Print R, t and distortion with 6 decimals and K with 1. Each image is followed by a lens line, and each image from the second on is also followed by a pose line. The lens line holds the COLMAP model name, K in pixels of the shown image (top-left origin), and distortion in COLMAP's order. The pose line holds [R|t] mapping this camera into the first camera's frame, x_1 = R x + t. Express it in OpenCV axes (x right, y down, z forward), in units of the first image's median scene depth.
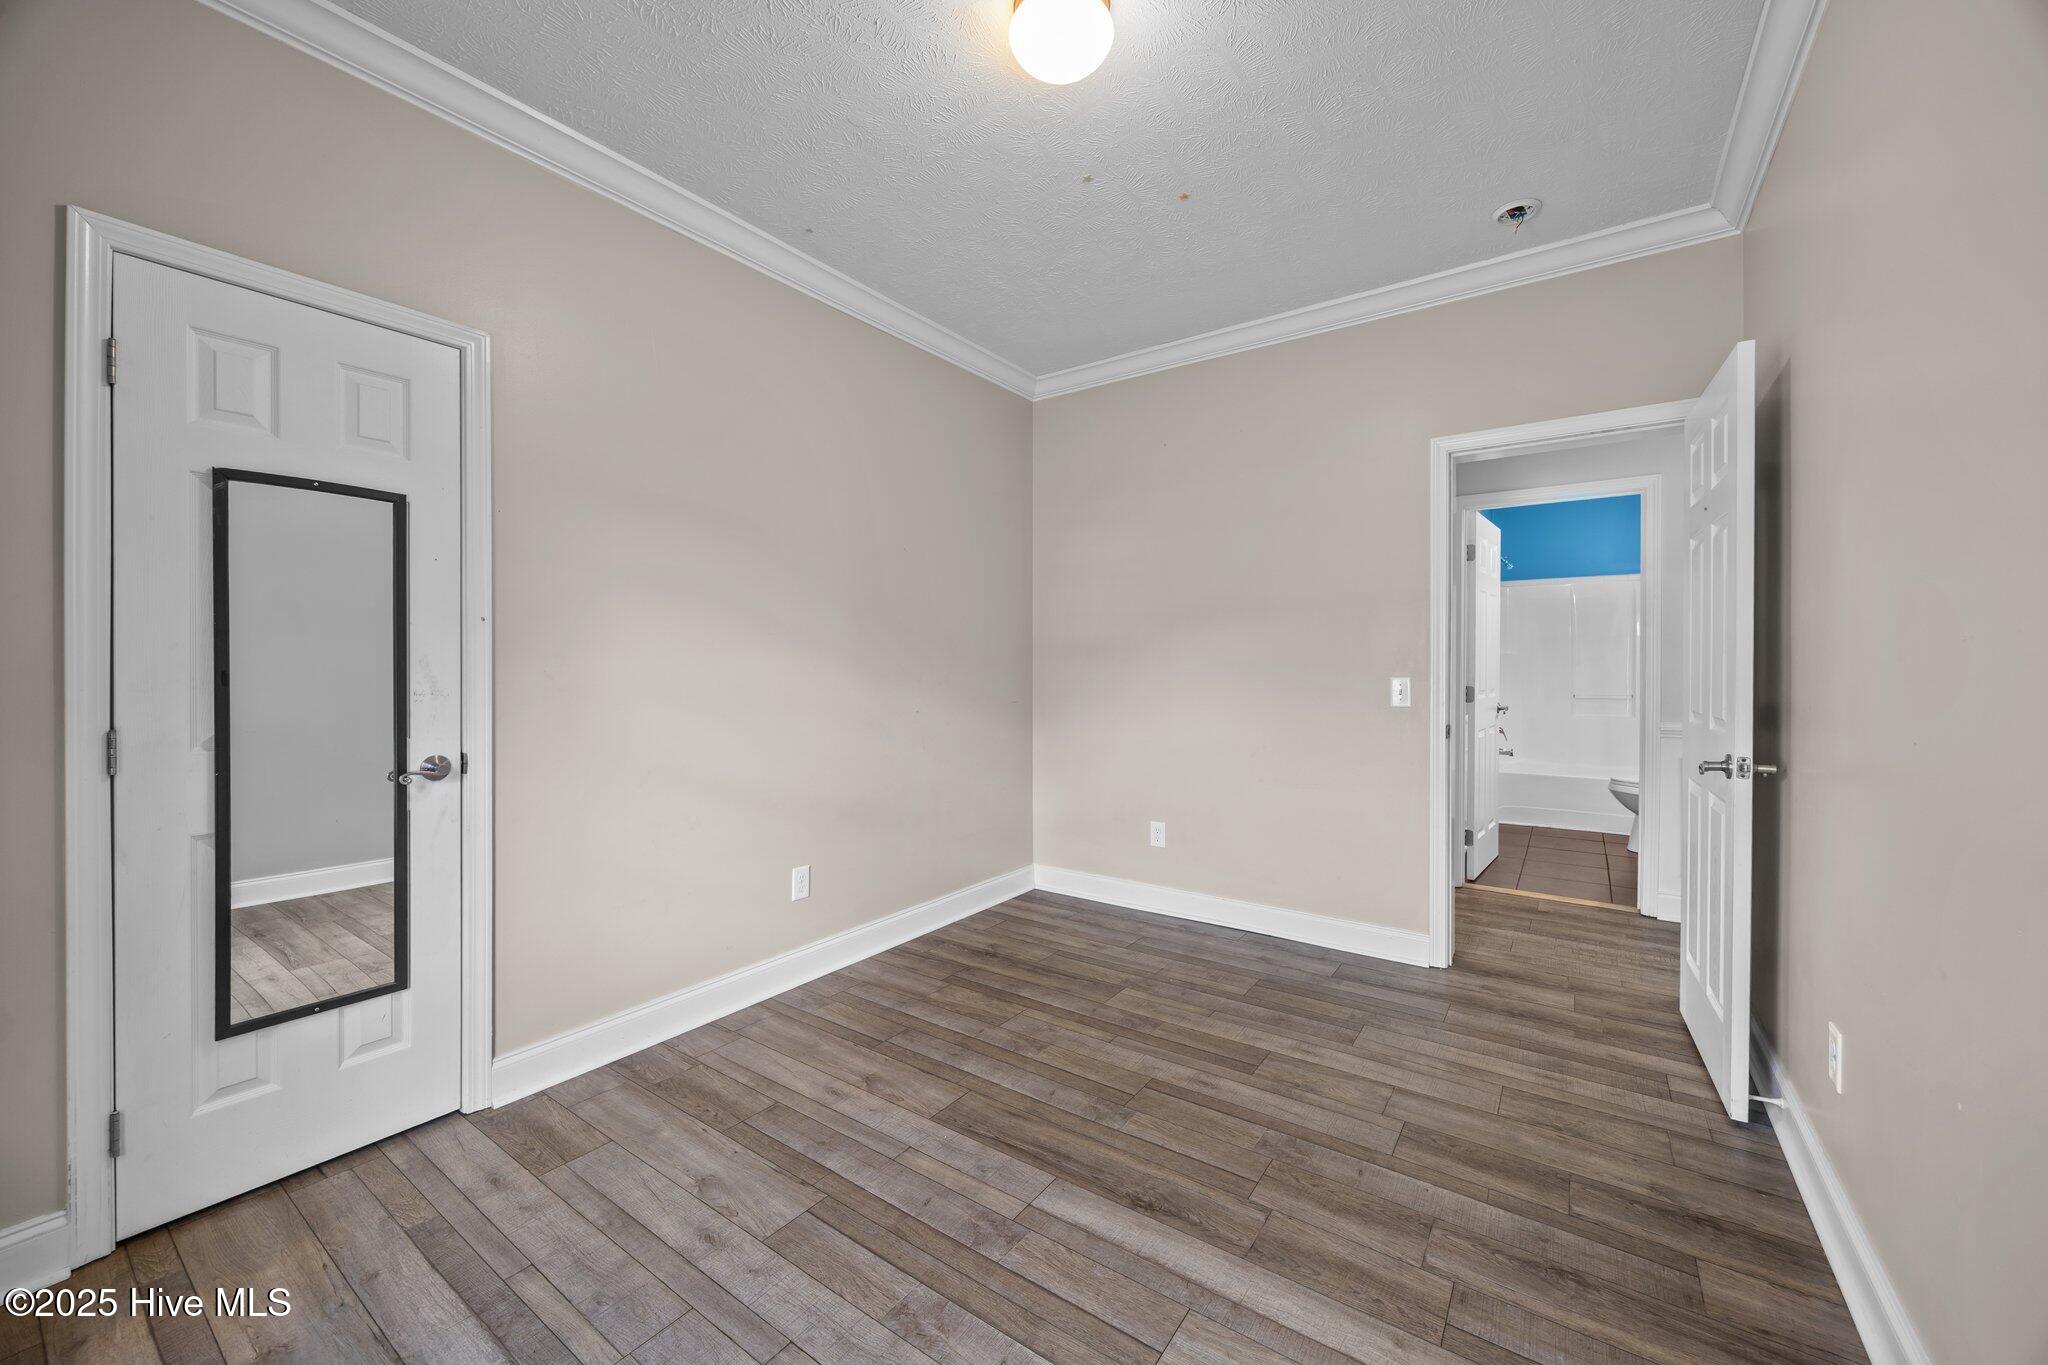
lens RADIAL K [[783.8, 0, 1020.9], [0, 783.8, 669.3], [0, 0, 1]] dist [-0.002815, 0.000060]
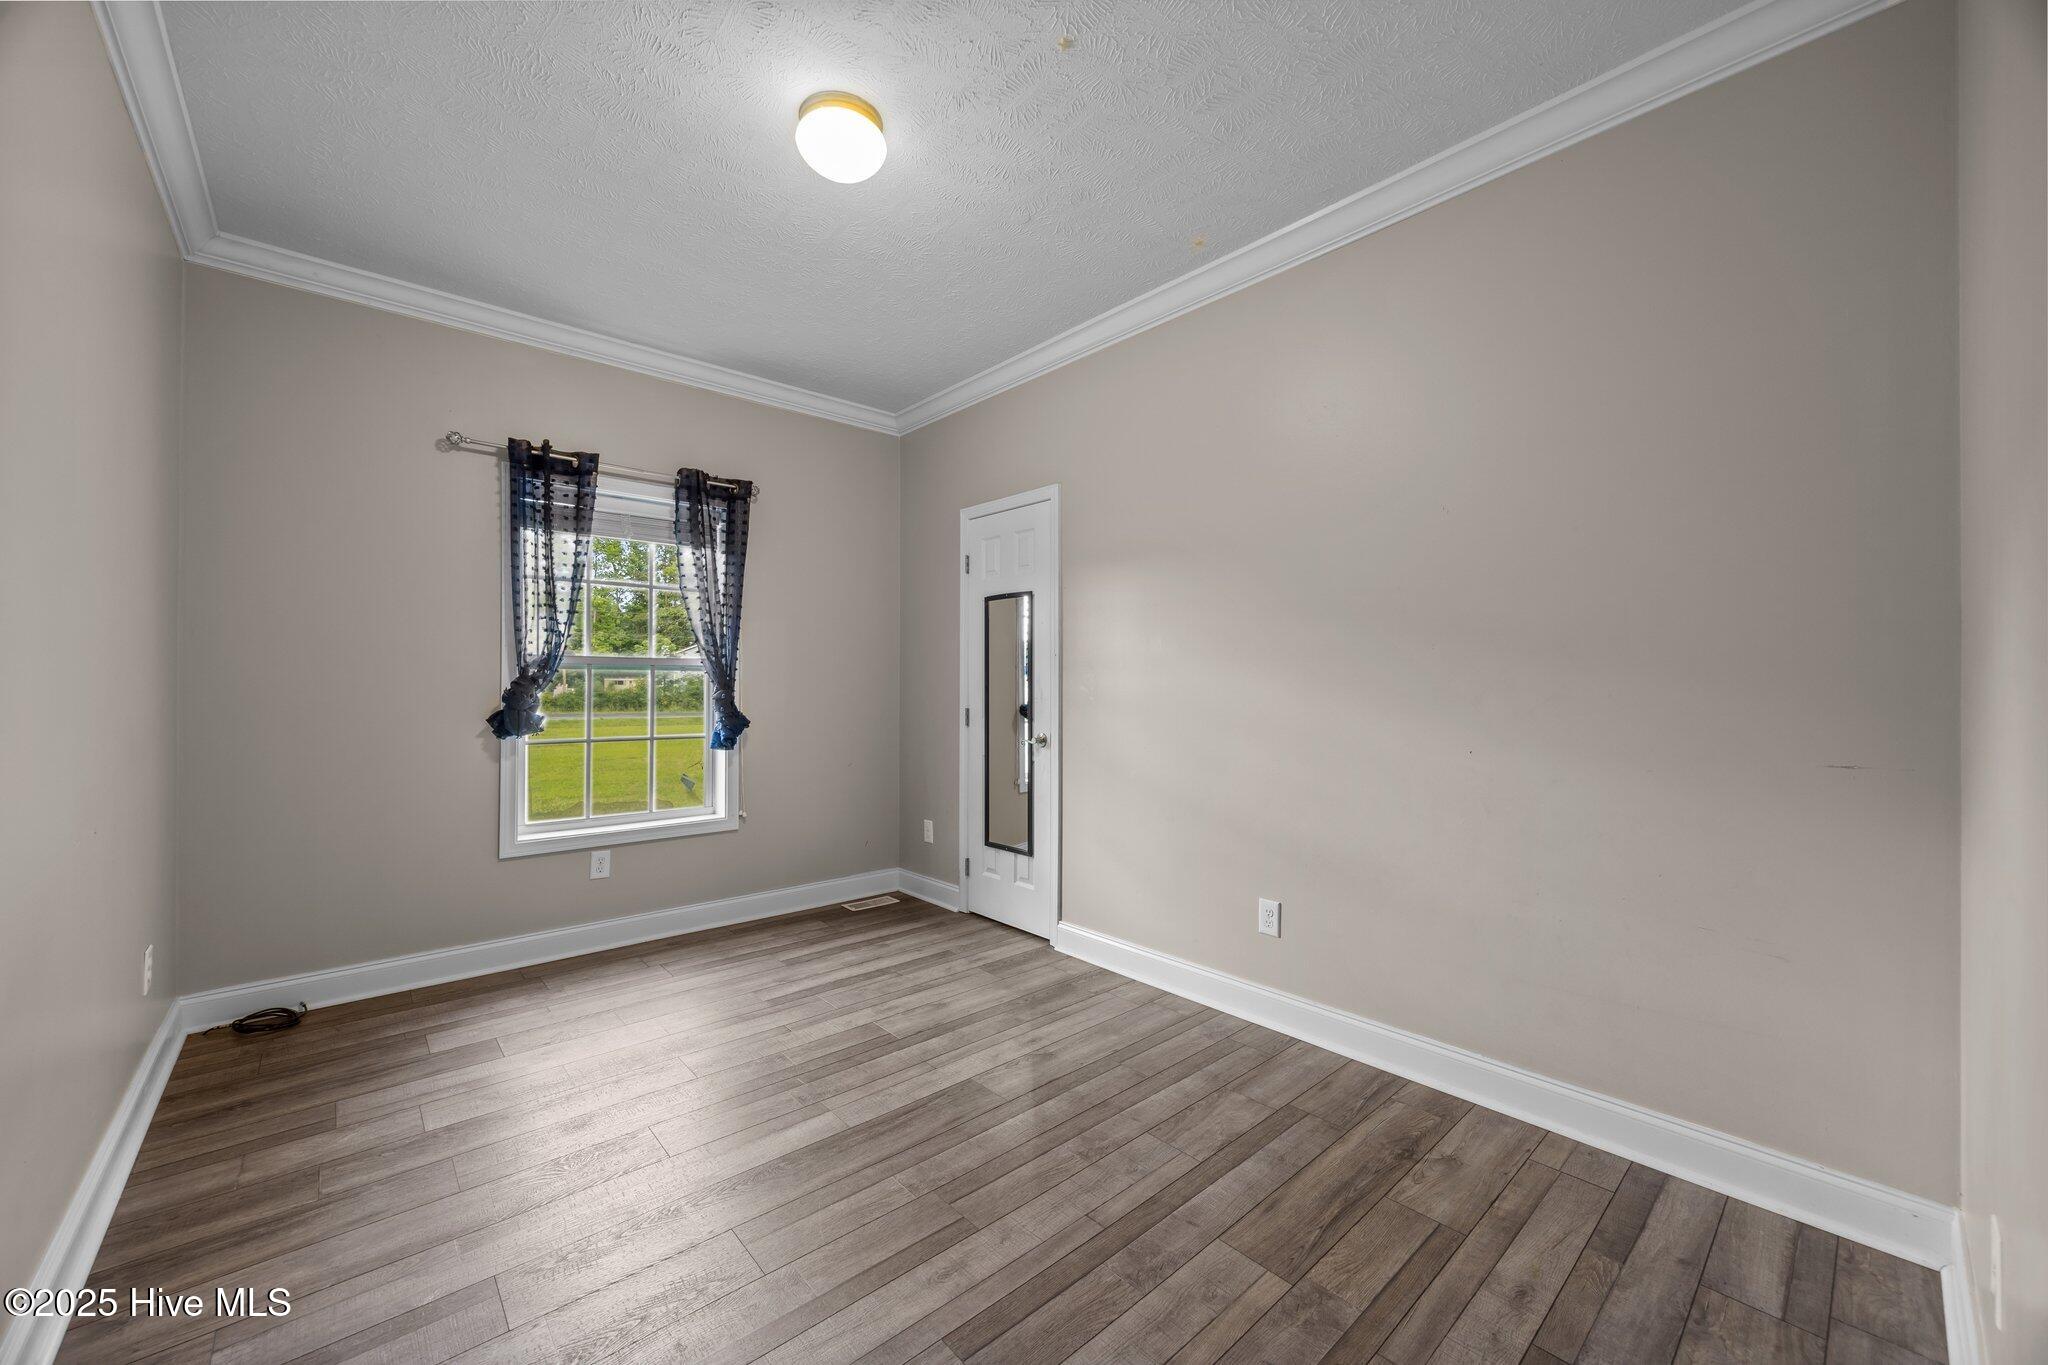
lens RADIAL K [[781.4, 0, 1020.5], [0, 781.4, 678.7], [0, 0, 1]] dist [-0.000782, 0.000109]
pose [[-0.221388, -0.004320, -0.975176, 0.885580], [-0.003119, 0.999988, -0.003721, -0.005884], [0.975181, 0.002218, -0.221399, 1.190914]]
